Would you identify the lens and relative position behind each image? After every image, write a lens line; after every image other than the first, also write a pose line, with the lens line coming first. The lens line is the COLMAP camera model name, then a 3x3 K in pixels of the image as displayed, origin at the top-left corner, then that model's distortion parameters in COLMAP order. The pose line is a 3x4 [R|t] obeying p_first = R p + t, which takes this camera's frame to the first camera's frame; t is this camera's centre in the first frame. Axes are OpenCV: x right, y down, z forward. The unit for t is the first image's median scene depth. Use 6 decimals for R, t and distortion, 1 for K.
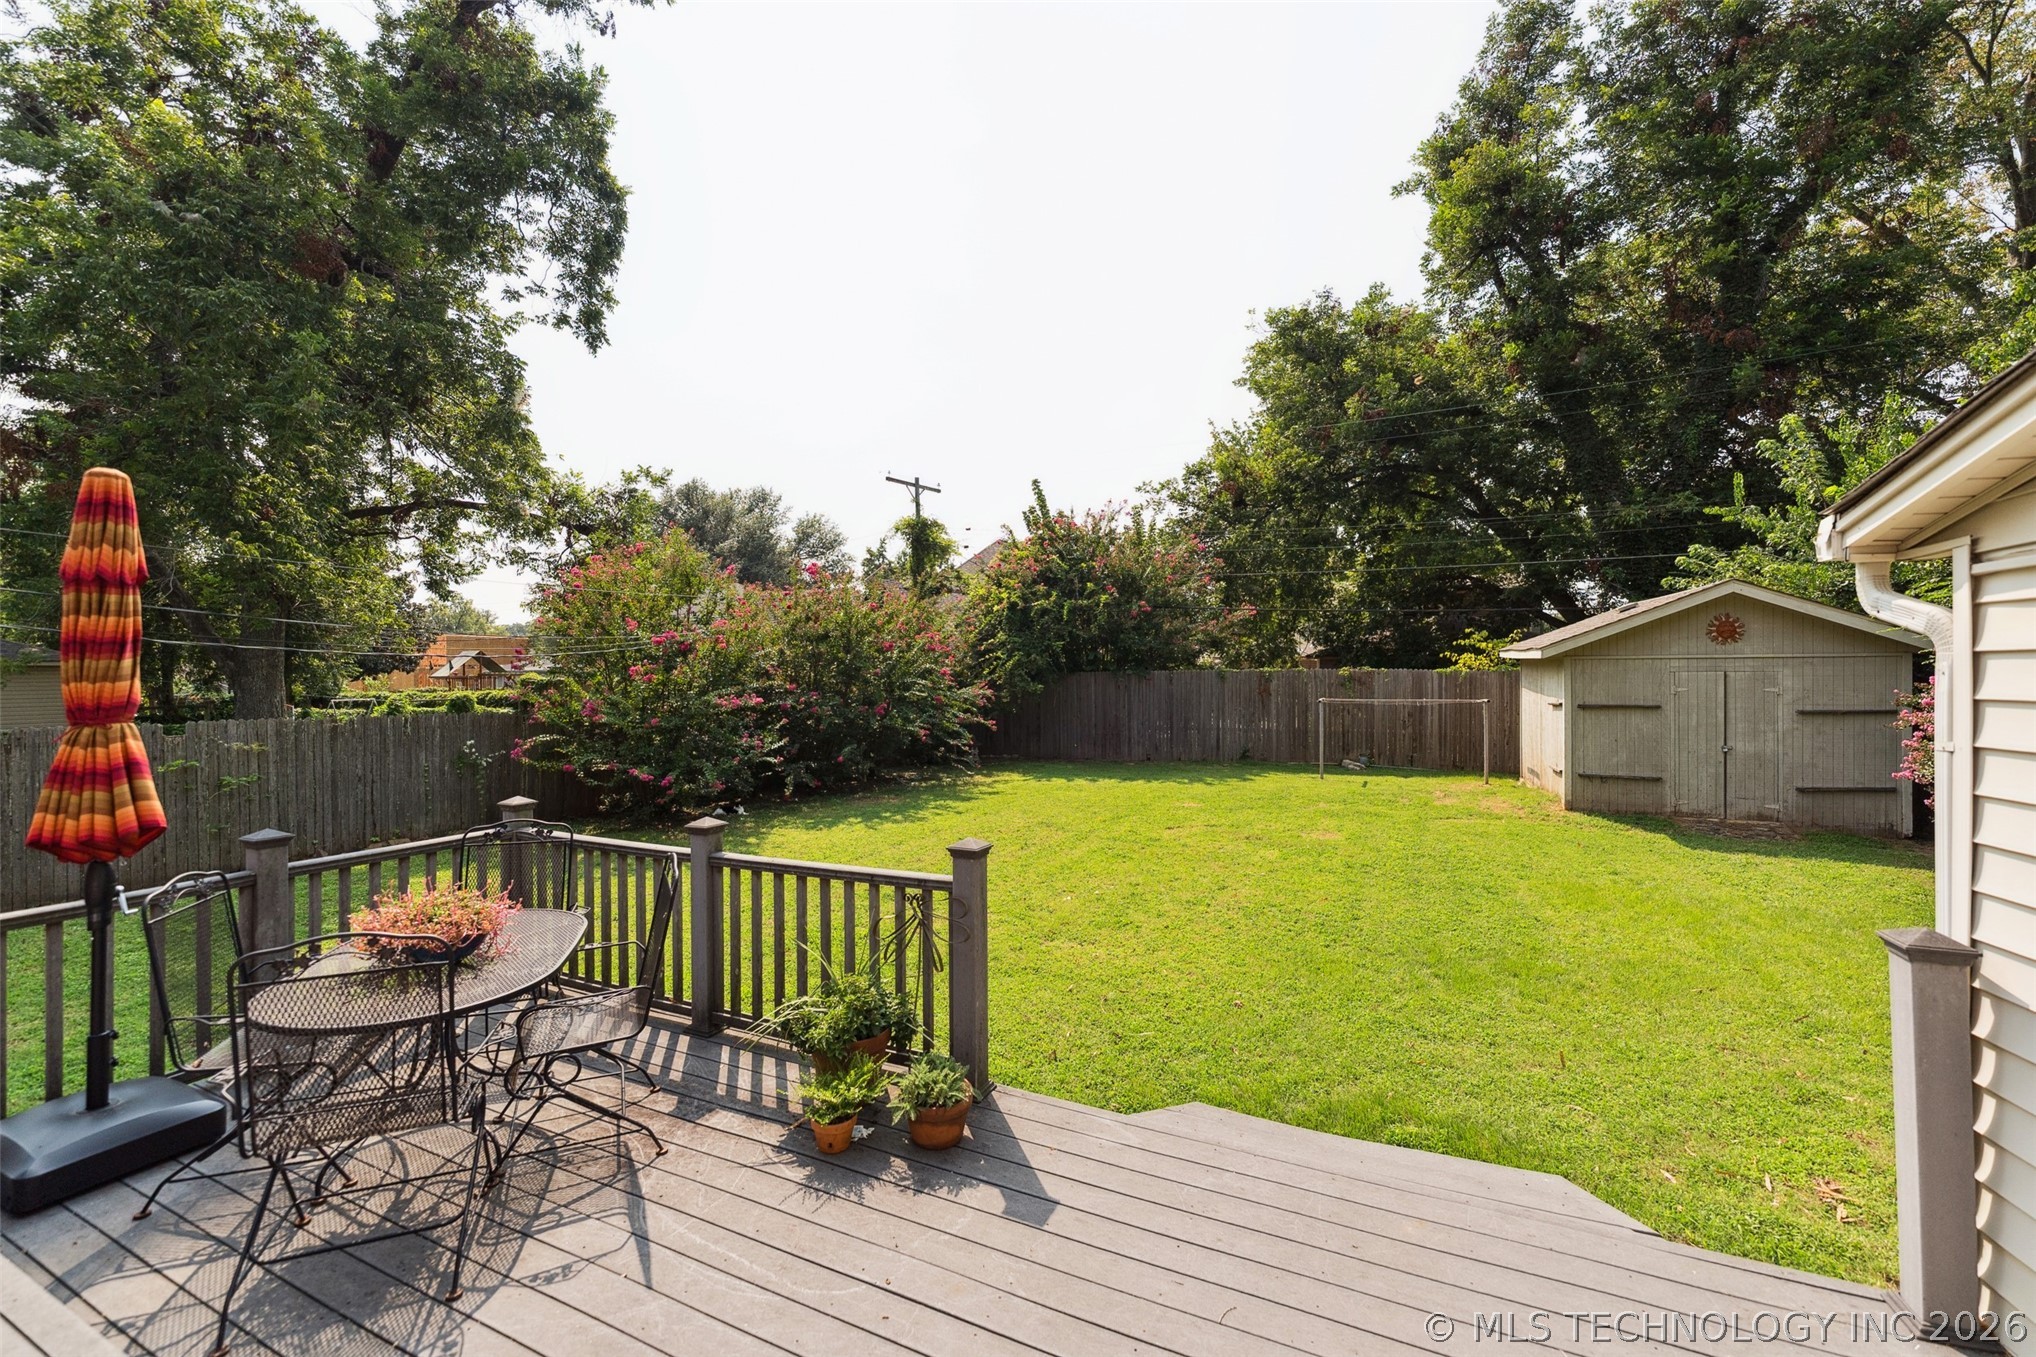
lens RADIAL K [[830.6, 0, 1010.5], [0, 830.6, 670.1], [0, 0, 1]] dist [0.002671, 0.000183]
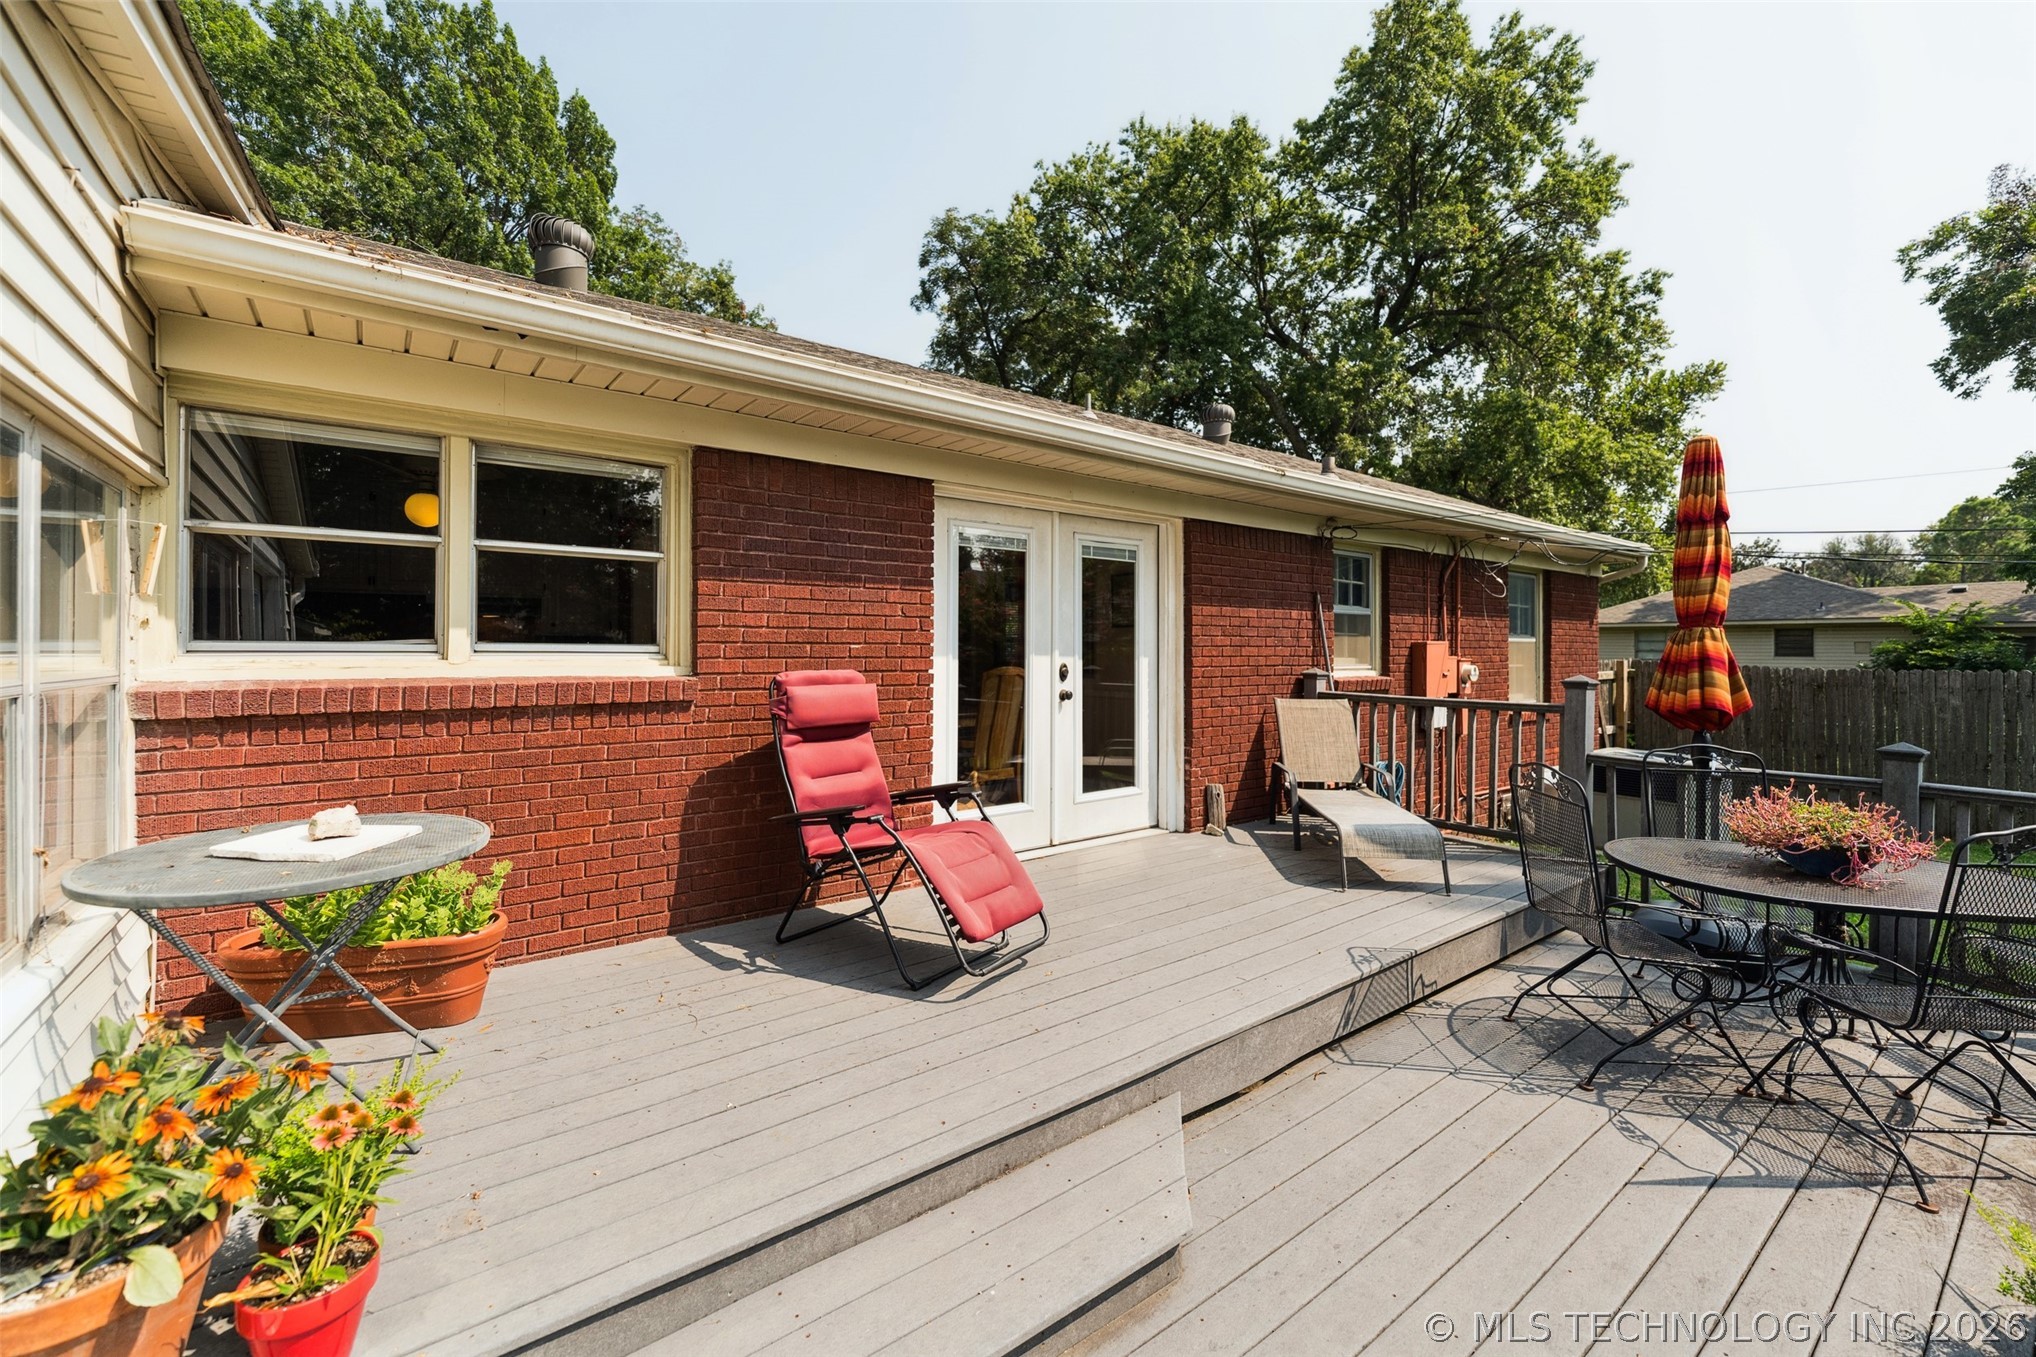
lens RADIAL K [[830.6, 0, 1018.5], [0, 830.6, 659.7], [0, 0, 1]] dist [0.002671, 0.000183]
pose [[-0.463501, 0.014017, -0.885986, 0.605972], [-0.000083, 0.999874, 0.015862, 0.096079], [0.886096, 0.007426, -0.463441, 0.662352]]
